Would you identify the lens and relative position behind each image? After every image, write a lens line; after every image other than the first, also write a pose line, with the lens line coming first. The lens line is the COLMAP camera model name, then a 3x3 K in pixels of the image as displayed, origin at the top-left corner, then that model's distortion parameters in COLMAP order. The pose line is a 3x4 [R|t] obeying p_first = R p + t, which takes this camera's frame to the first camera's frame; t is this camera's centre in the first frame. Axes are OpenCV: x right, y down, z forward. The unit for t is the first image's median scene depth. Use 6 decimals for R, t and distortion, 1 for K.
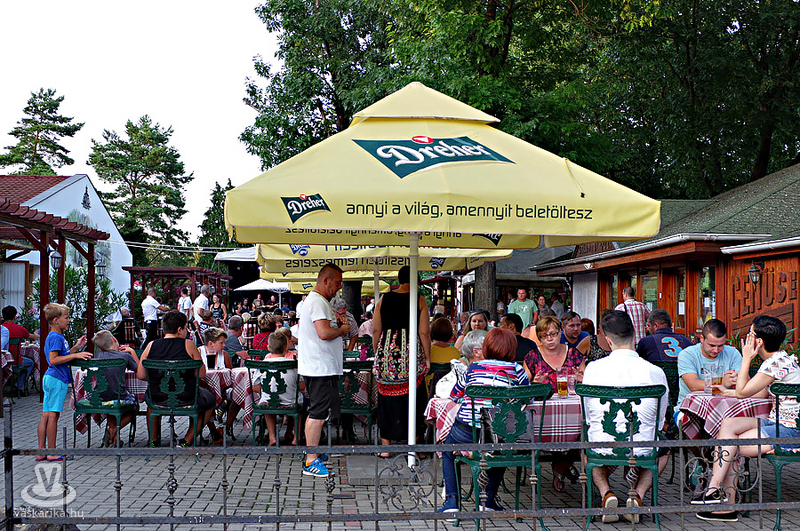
lens RADIAL K [[1033.4, 0, 400.7], [0, 1033.4, 265.6], [0, 0, 1]] dist [0.026707, 0.000000]
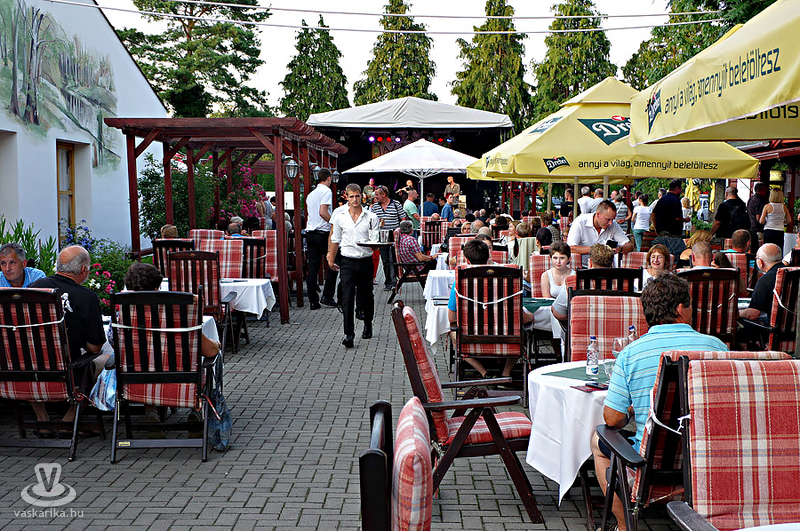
lens RADIAL K [[1033.4, 0, 399.9], [0, 1033.4, 266.0], [0, 0, 1]] dist [0.026707, 0.000000]
pose [[0.997150, 0.004201, -0.075331, -0.058262], [0.004482, 0.993386, 0.114734, 0.006286], [0.075314, -0.114745, 0.990536, 0.284490]]
